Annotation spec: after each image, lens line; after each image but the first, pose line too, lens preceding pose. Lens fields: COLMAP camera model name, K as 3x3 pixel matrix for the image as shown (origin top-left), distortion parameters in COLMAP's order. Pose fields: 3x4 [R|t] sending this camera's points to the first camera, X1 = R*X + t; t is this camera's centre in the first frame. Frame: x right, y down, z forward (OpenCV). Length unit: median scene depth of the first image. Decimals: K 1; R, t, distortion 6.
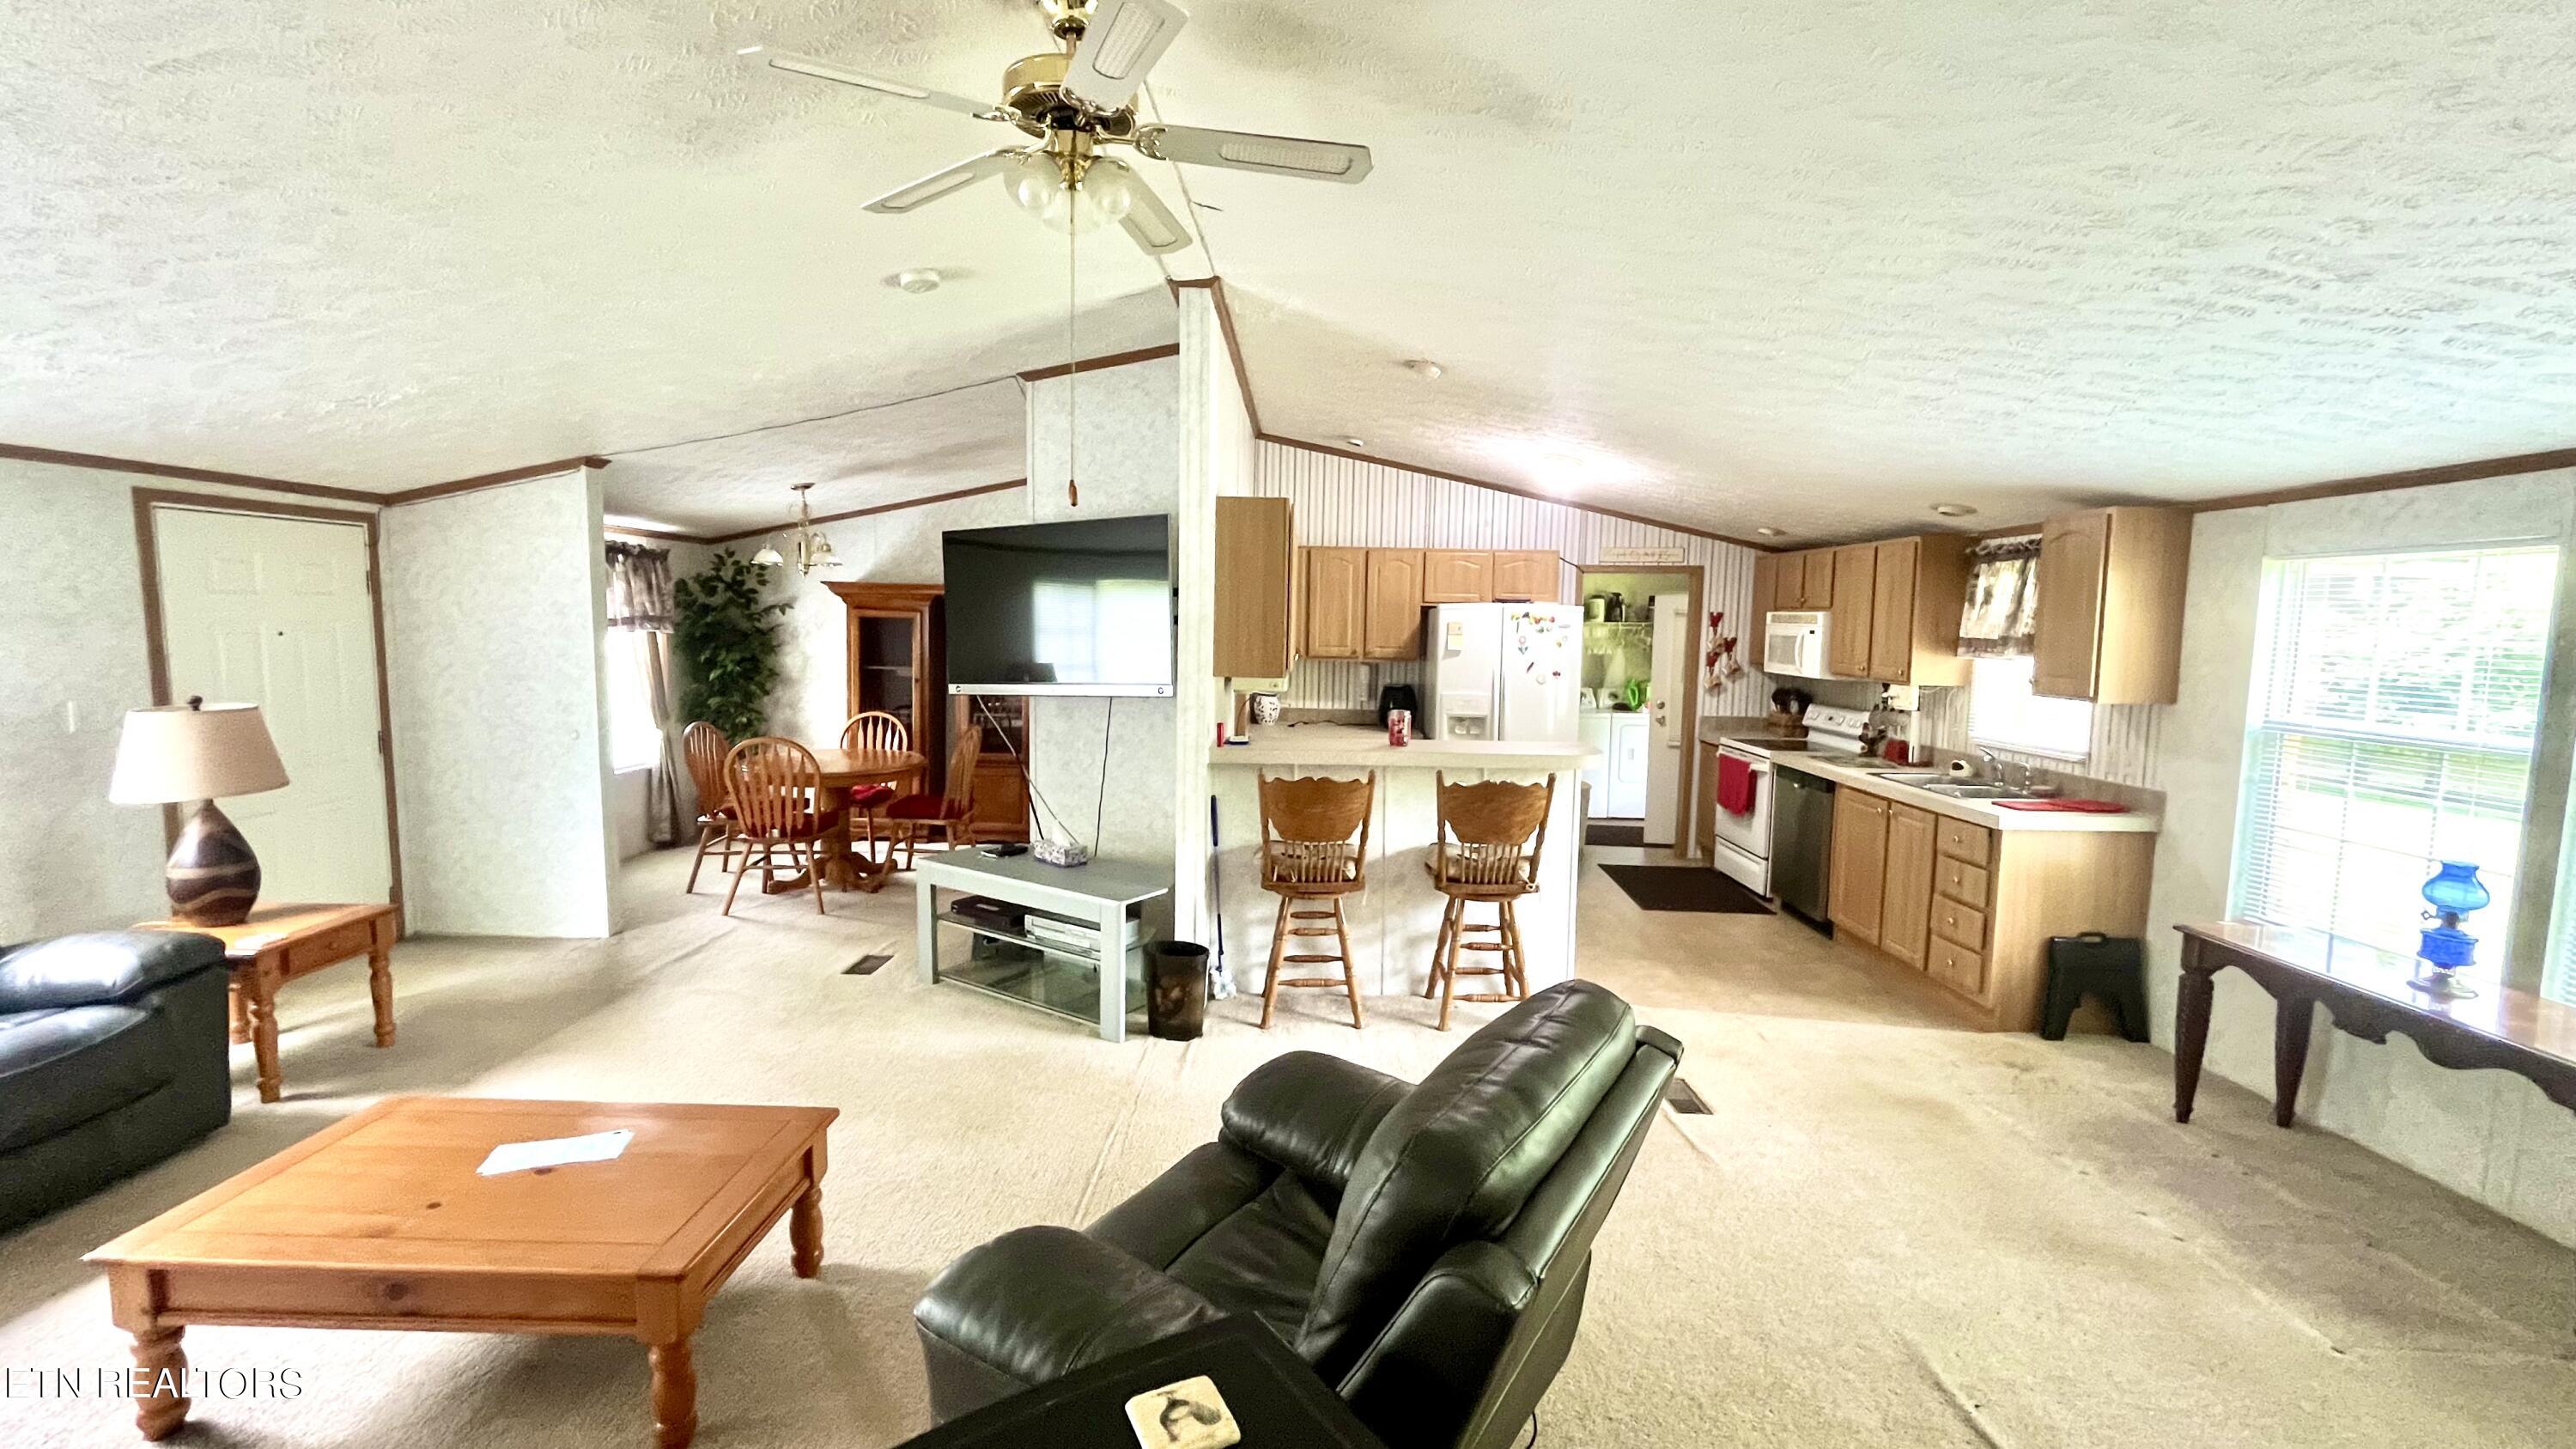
lens RADIAL K [[1057.7, 0, 1288.0], [0, 1057.7, 724.5], [0, 0, 1]] dist [0.000178, 0.000035]
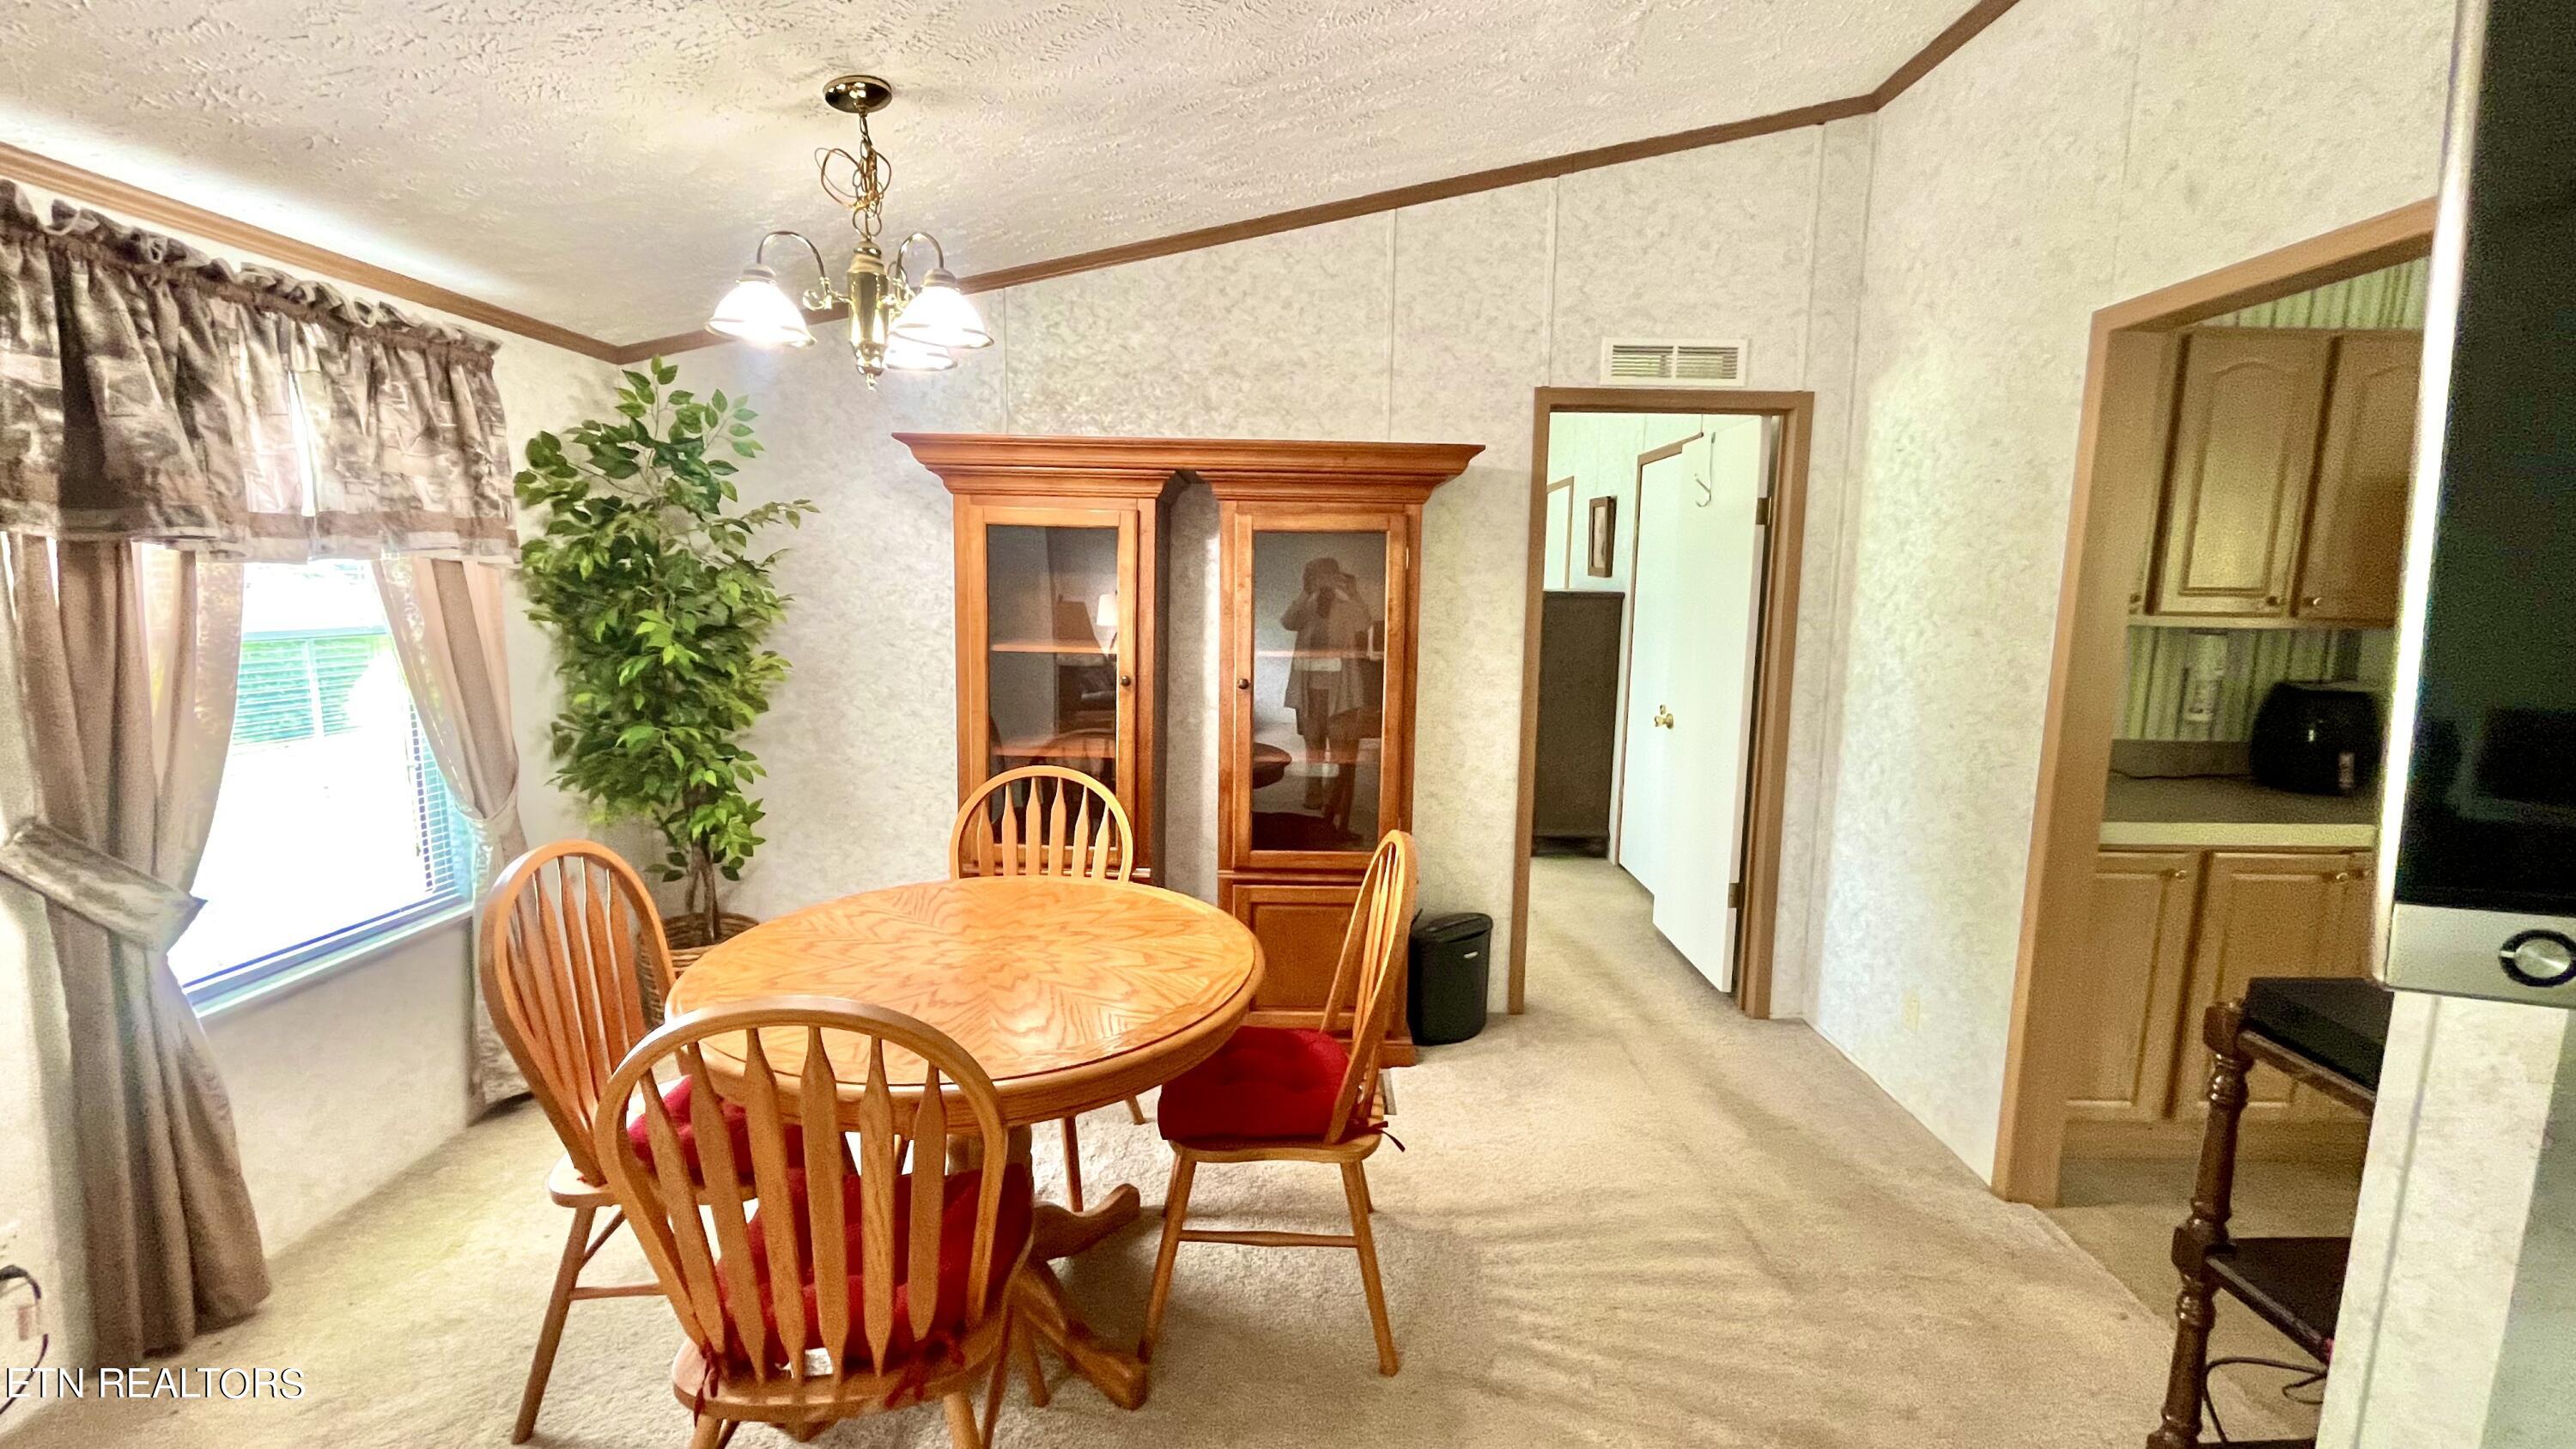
lens RADIAL K [[1057.7, 0, 1288.0], [0, 1057.7, 724.5], [0, 0, 1]] dist [0.000178, 0.000035]
pose [[0.999968, -0.007591, -0.002416, -0.290647], [0.007686, 0.999084, 0.042096, -0.041298], [0.002095, -0.042113, 0.999111, 0.595382]]
